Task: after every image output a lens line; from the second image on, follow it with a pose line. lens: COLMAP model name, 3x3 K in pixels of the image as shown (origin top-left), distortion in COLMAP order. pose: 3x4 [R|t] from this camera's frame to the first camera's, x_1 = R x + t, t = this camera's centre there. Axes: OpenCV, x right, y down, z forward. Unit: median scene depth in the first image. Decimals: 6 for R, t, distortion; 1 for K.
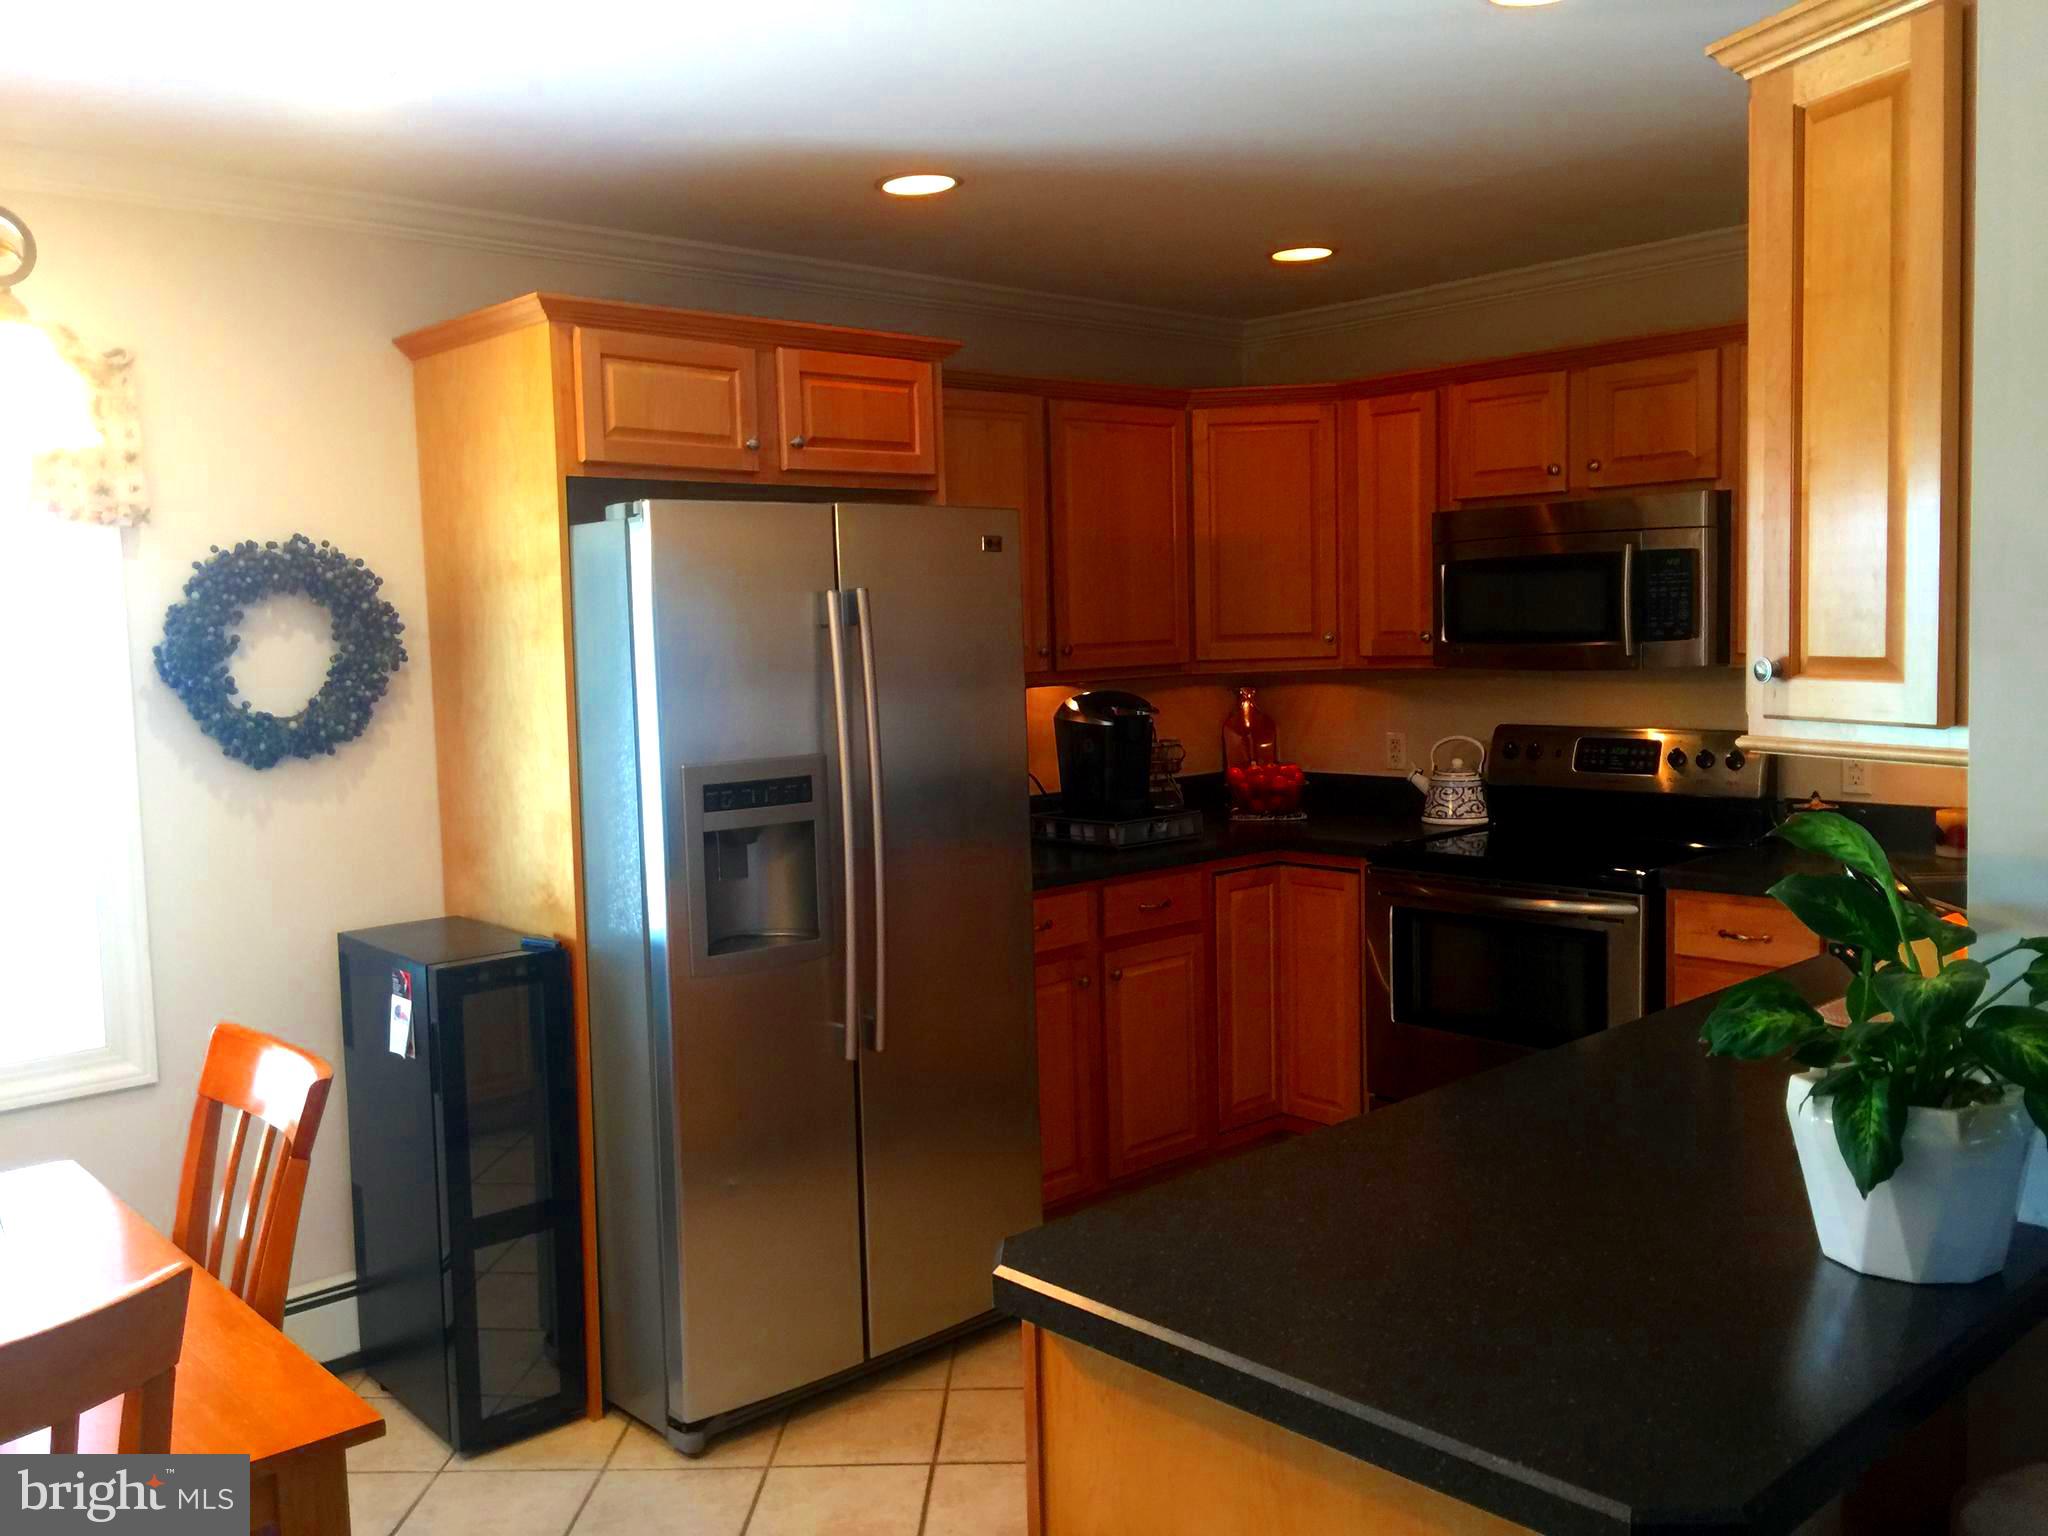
lens RADIAL K [[1720.1, 0, 1024.0], [0, 1720.1, 768.0], [0, 0, 1]] dist [0.090799, -0.141645]
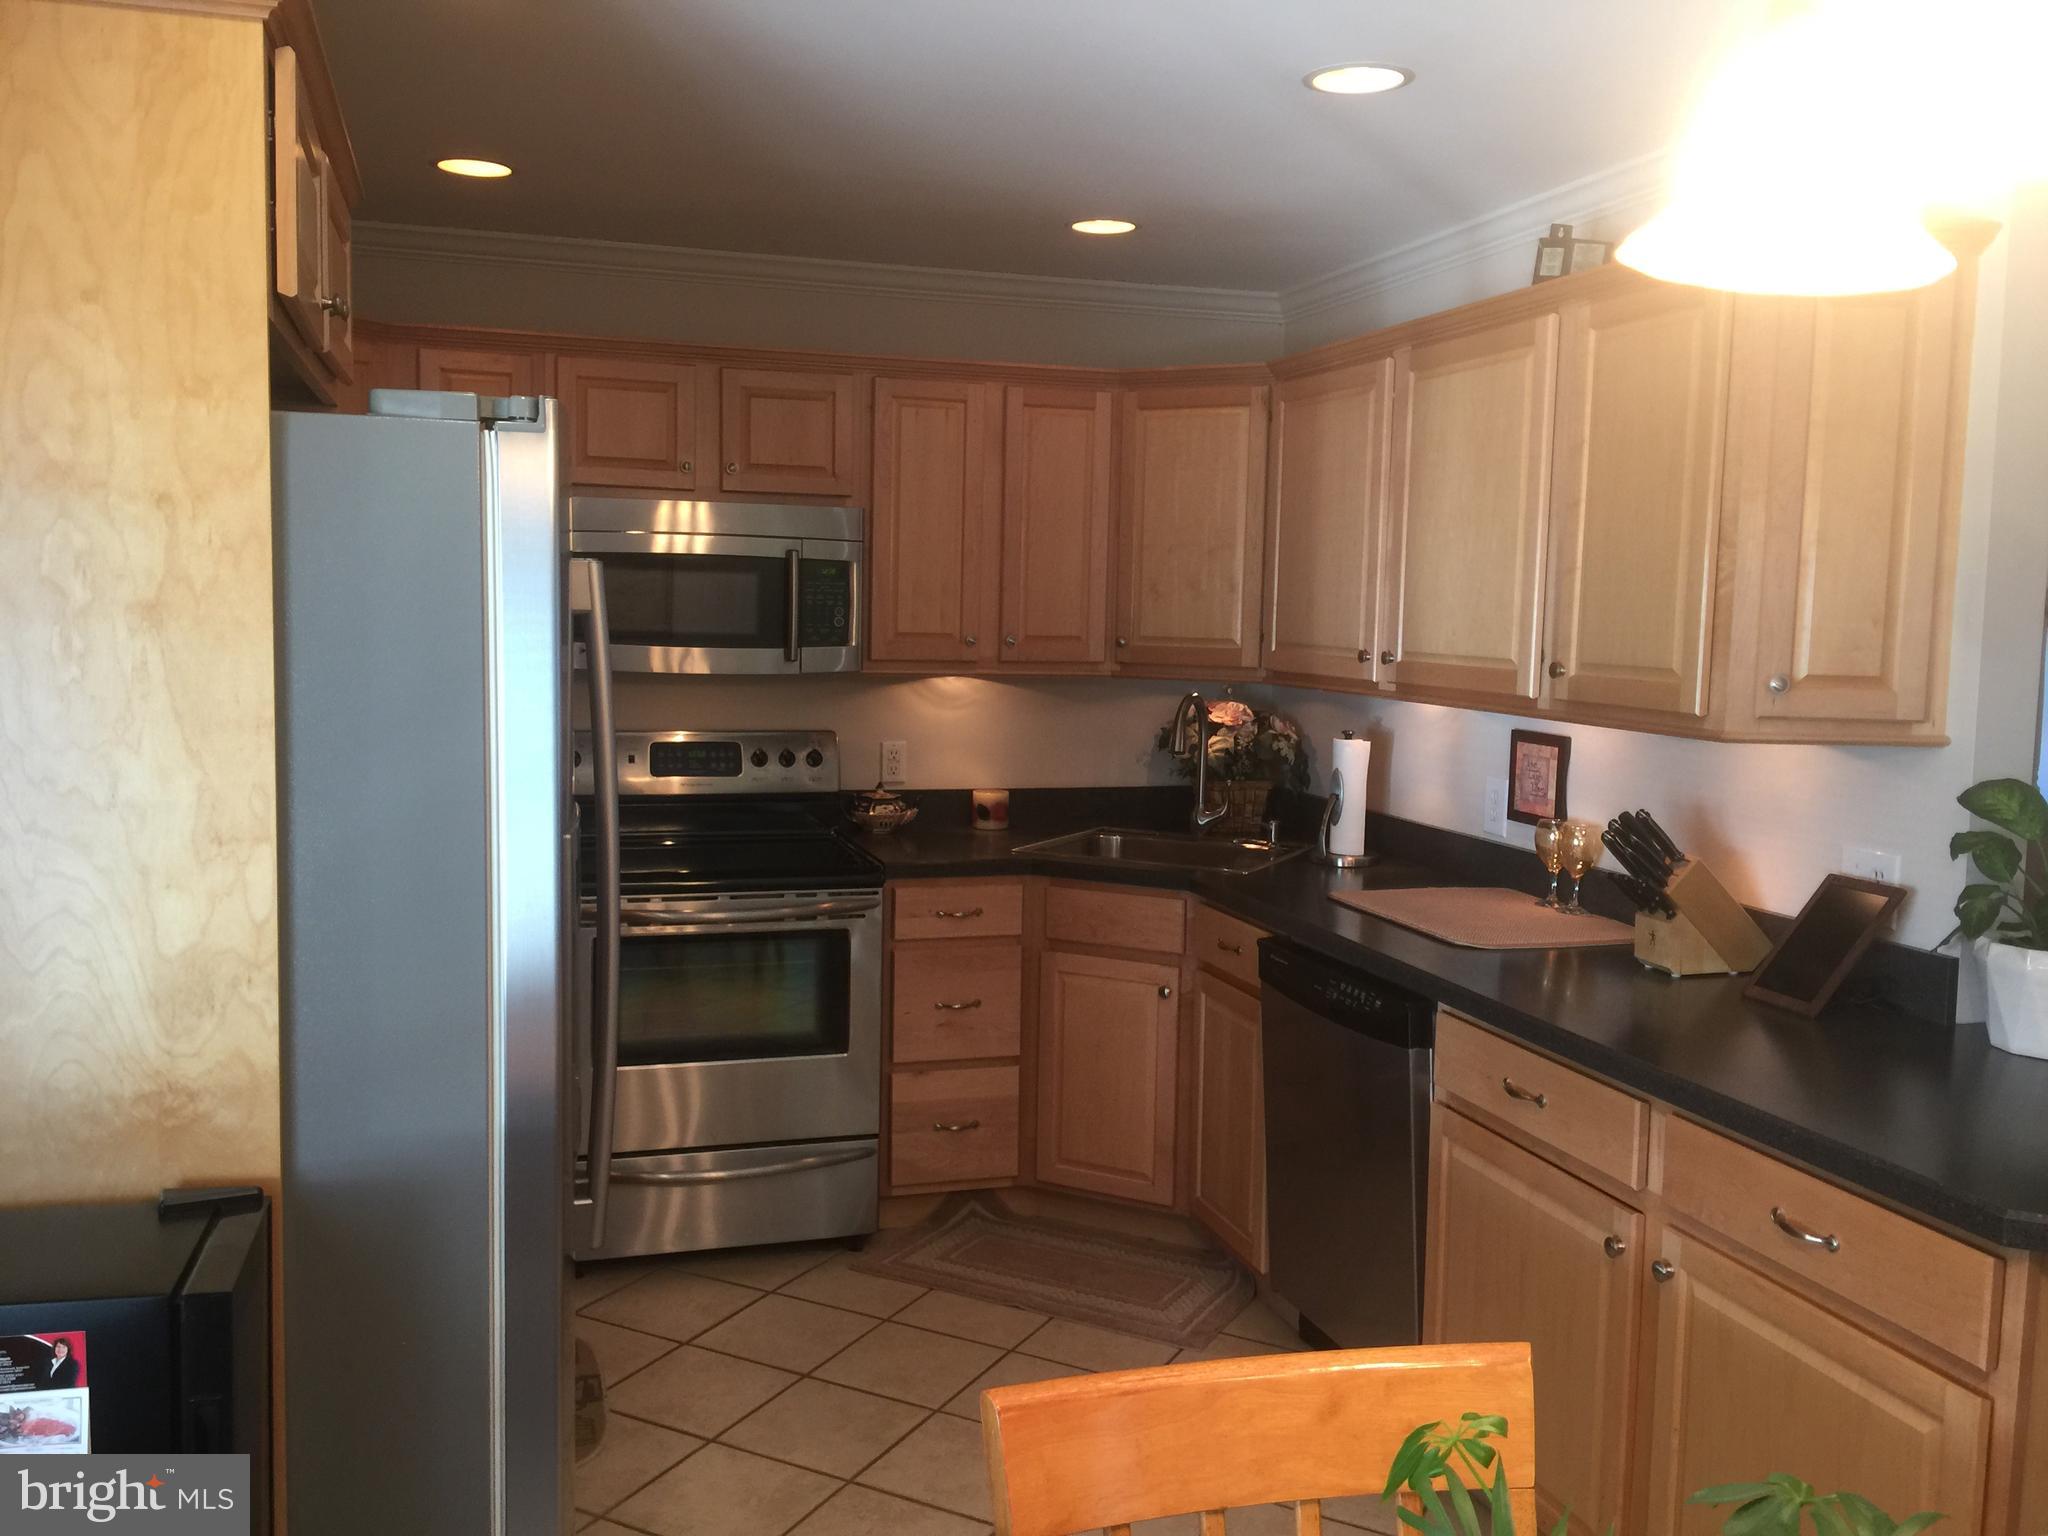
lens RADIAL K [[1720.1, 0, 1024.0], [0, 1720.1, 768.0], [0, 0, 1]] dist [0.090799, -0.141645]
pose [[0.432533, -0.049470, 0.900260, -0.470040], [0.044461, 0.998449, 0.033505, -0.026592], [-0.900521, 0.025535, 0.434062, 0.400066]]
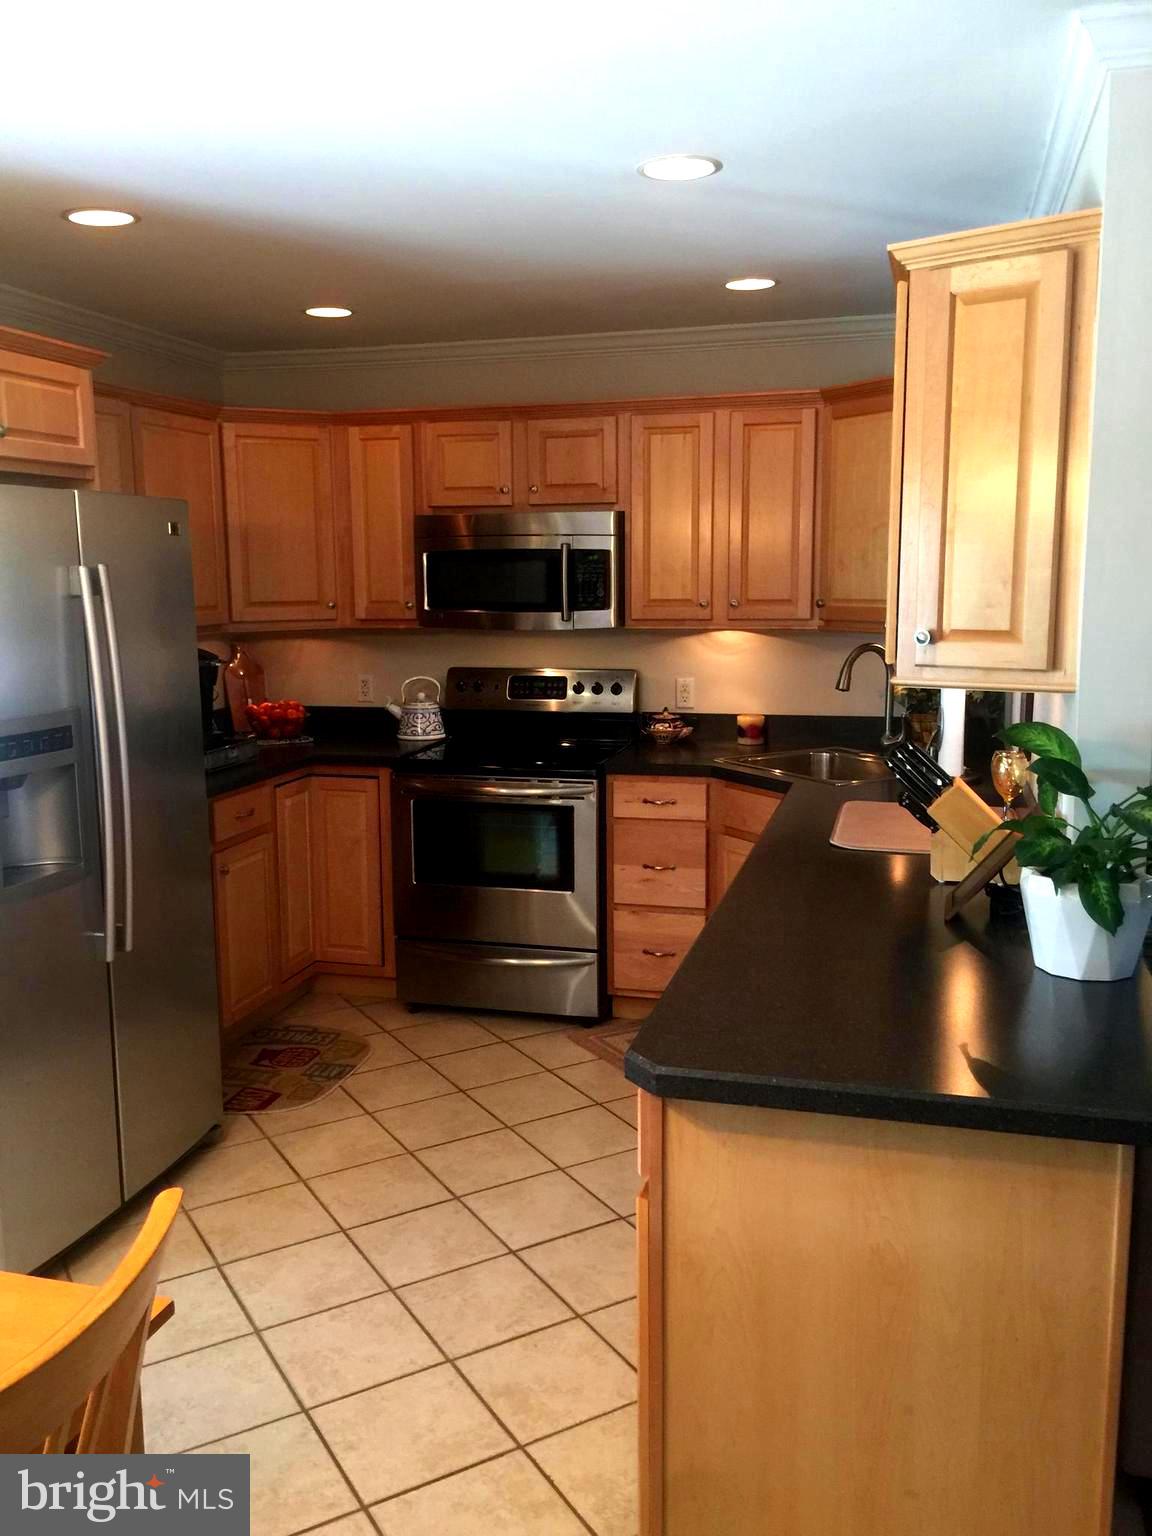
lens RADIAL K [[1290.0, 0, 558.3], [0, 1290.0, 758.6], [0, 0, 1]] dist [0.090799, -0.141645]
pose [[0.847723, -0.058061, 0.527252, -0.226970], [0.031862, 0.997770, 0.058647, -0.010456], [-0.529481, -0.032917, 0.847683, 0.057052]]
